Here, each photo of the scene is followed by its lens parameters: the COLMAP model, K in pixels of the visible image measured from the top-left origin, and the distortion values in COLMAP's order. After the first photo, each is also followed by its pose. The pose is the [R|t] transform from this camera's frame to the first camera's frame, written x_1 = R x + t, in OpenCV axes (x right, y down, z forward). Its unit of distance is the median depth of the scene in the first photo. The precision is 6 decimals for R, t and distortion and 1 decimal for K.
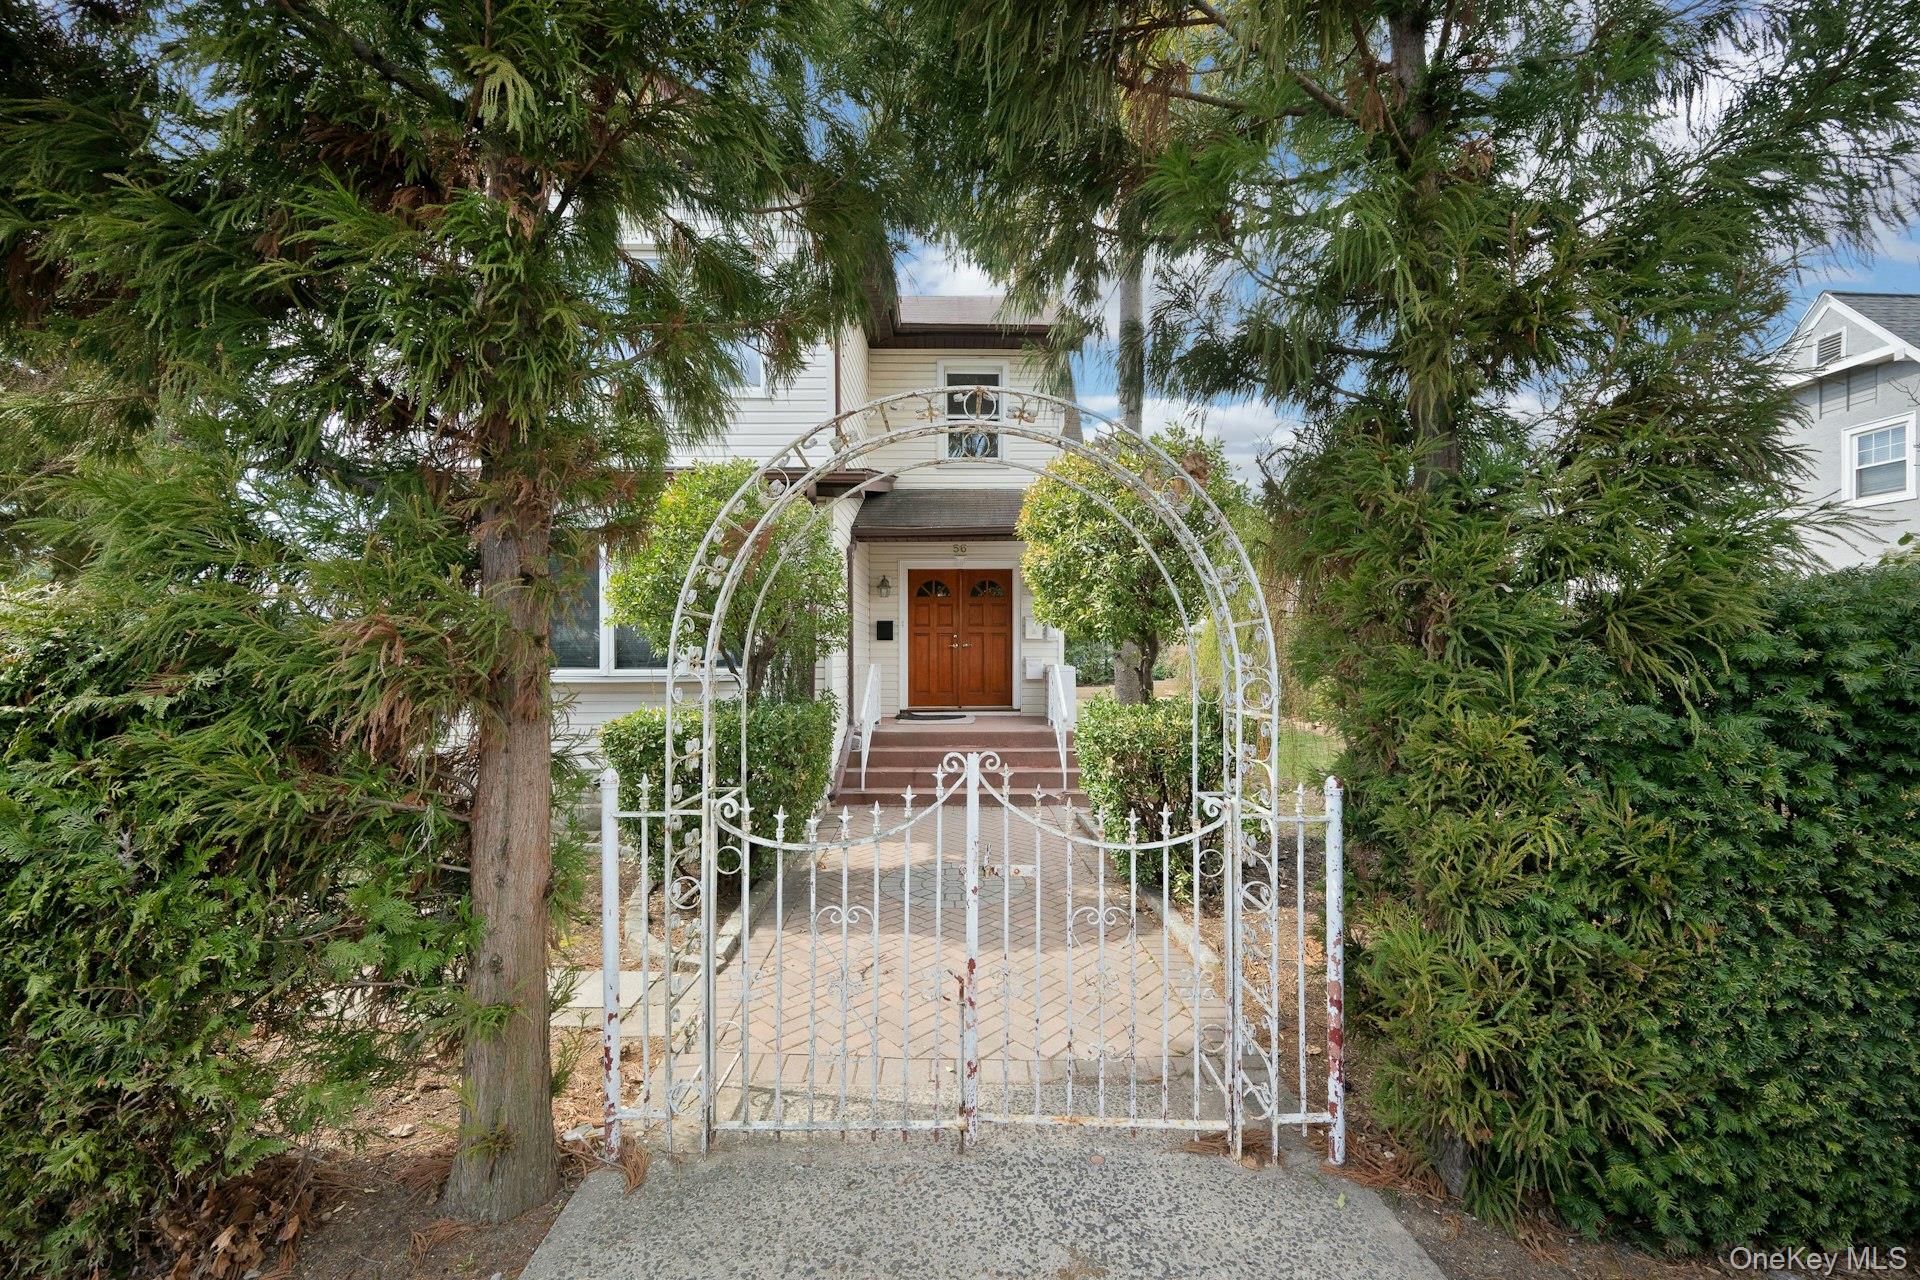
lens RADIAL K [[779.6, 0, 964.0], [0, 779.6, 649.6], [0, 0, 1]] dist [0.002806, 0.000192]
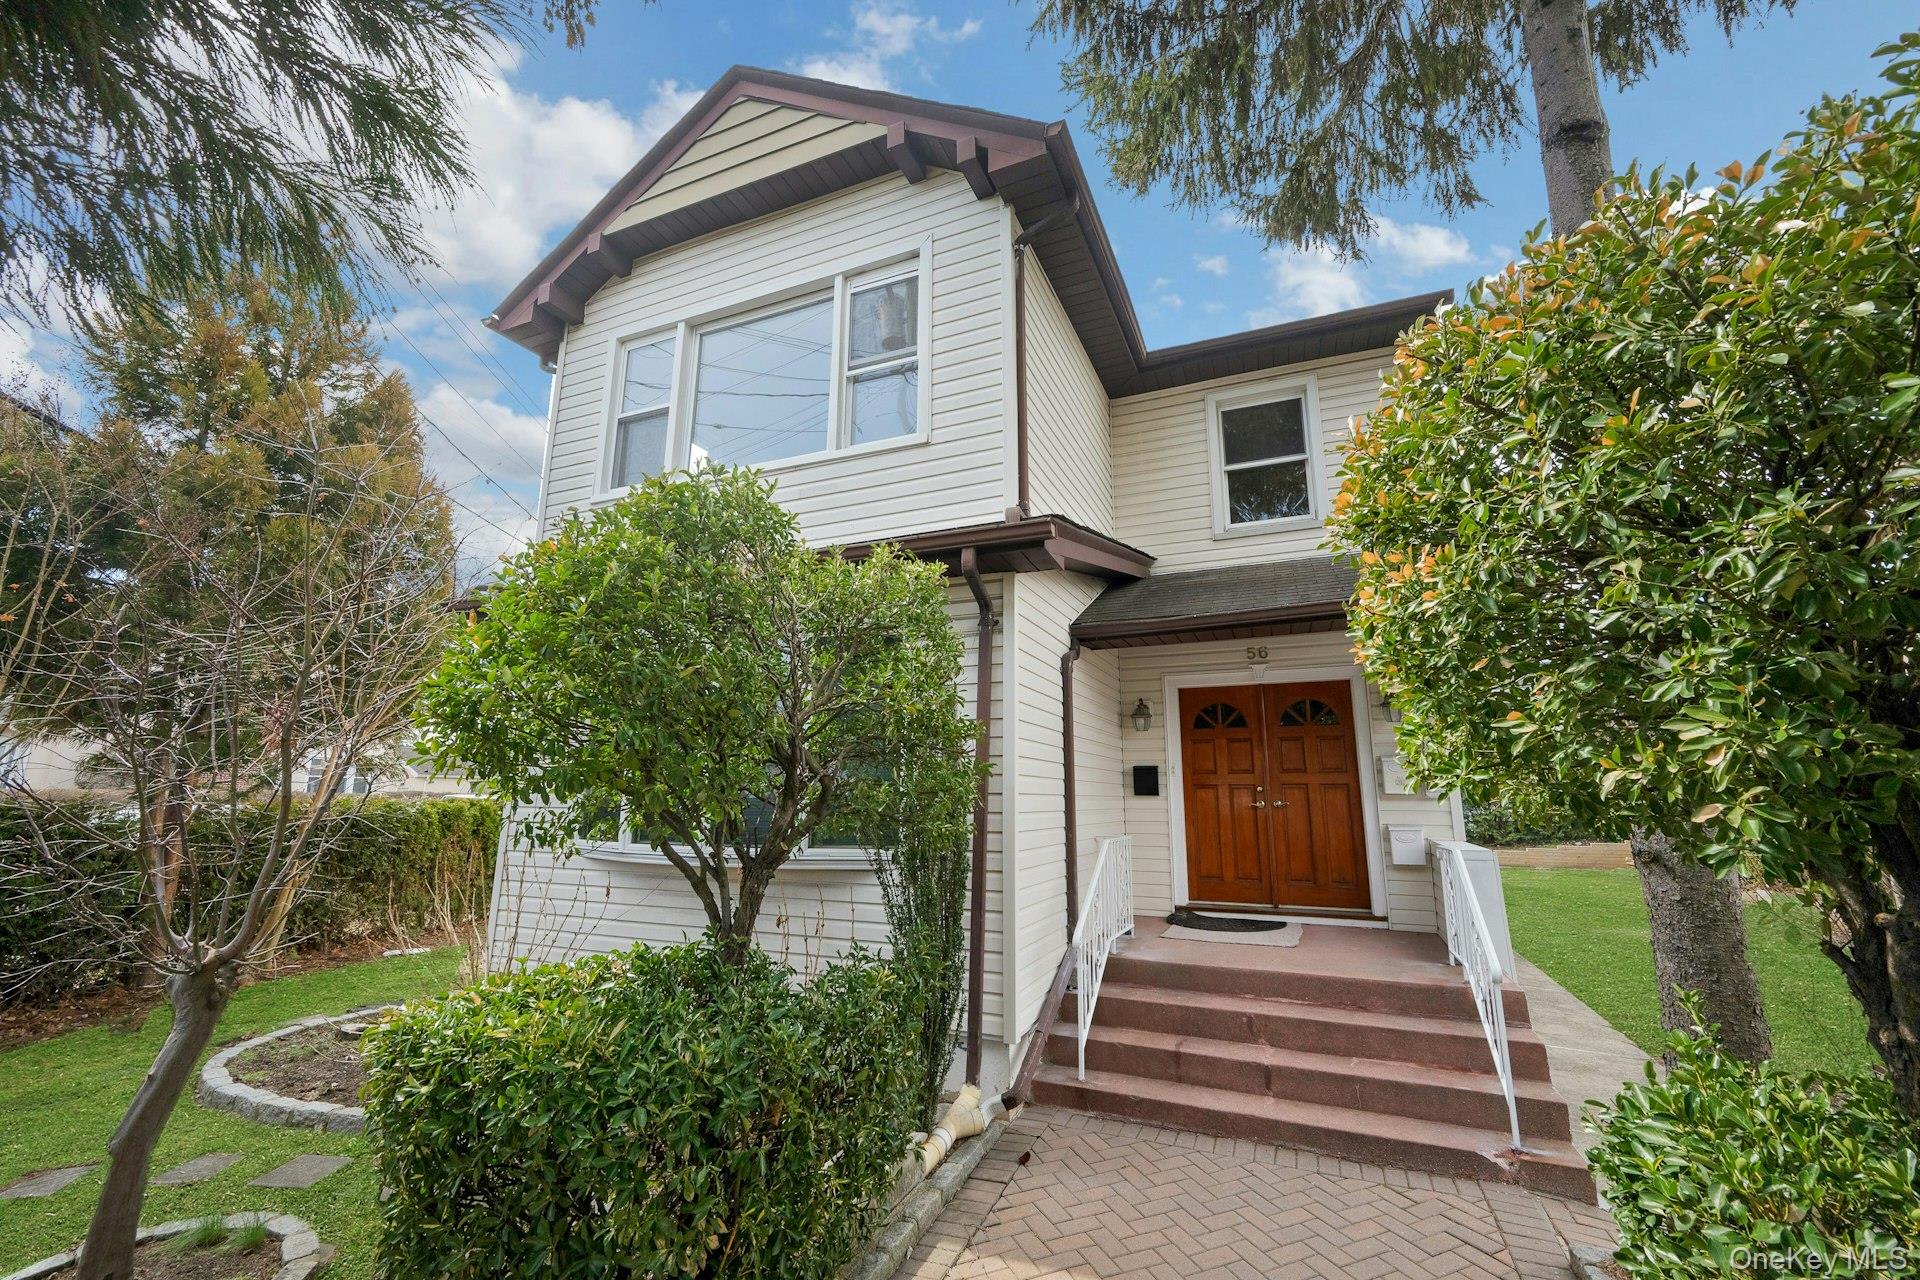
lens RADIAL K [[779.6, 0, 956.5], [0, 779.6, 646.5], [0, 0, 1]] dist [0.002806, 0.000192]
pose [[0.913474, -0.072253, -0.400430, 0.026984], [-0.000913, 0.983742, -0.179588, -0.017740], [0.406895, 0.164414, 0.898557, 0.318792]]
